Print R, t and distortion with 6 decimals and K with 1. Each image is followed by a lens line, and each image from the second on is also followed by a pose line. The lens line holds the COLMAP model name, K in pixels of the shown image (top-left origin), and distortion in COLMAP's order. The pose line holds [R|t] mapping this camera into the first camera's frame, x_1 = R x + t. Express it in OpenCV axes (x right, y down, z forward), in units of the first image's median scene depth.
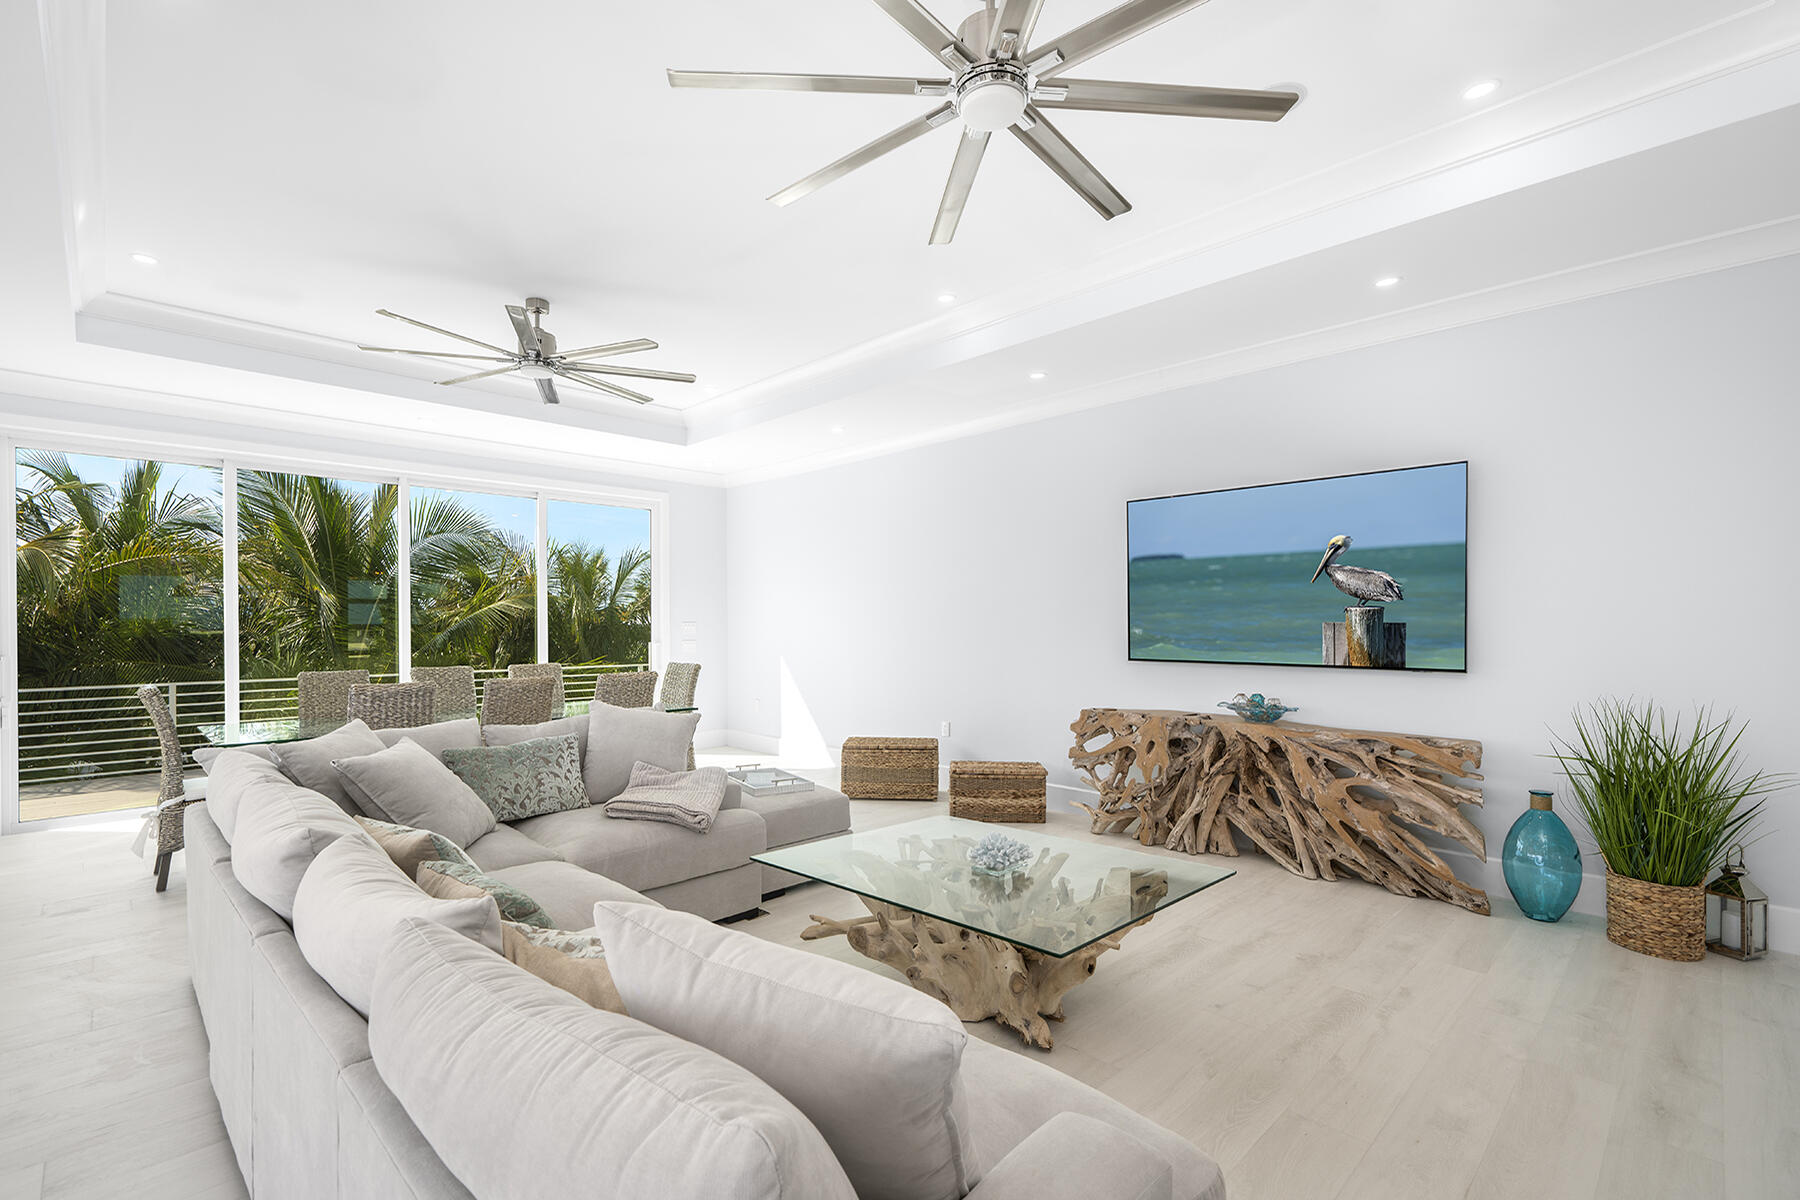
lens RADIAL K [[870.5, 0, 898.8], [0, 870.5, 642.8], [0, 0, 1]] dist [-0.000784, 0.035791]
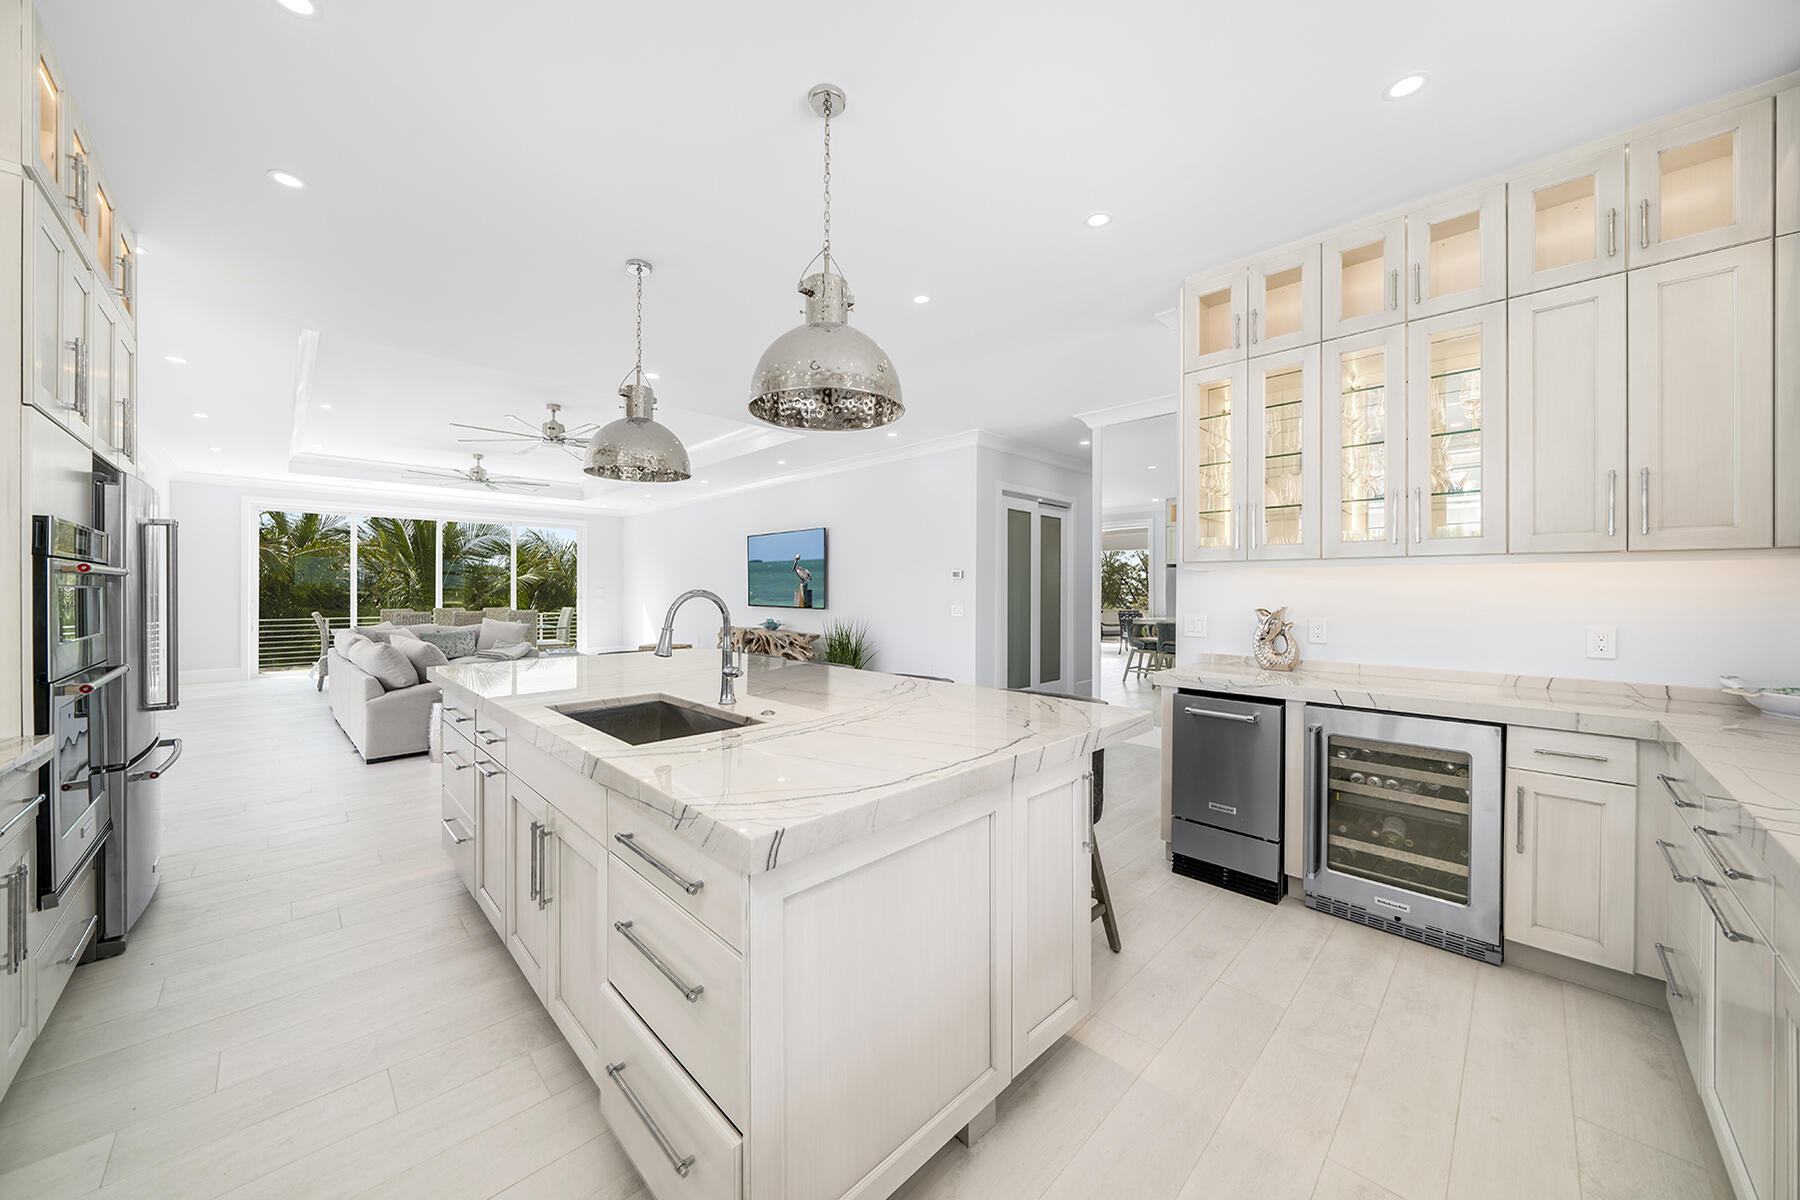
lens RADIAL K [[620.9, 0, 877.0], [0, 620.9, 600.3], [0, 0, 1]] dist [-0.009088, -0.000012]
pose [[0.999389, -0.000449, 0.034955, 0.582677], [0.000524, 0.999998, -0.002140, 0.009700], [-0.034954, 0.002157, 0.999387, -0.682484]]
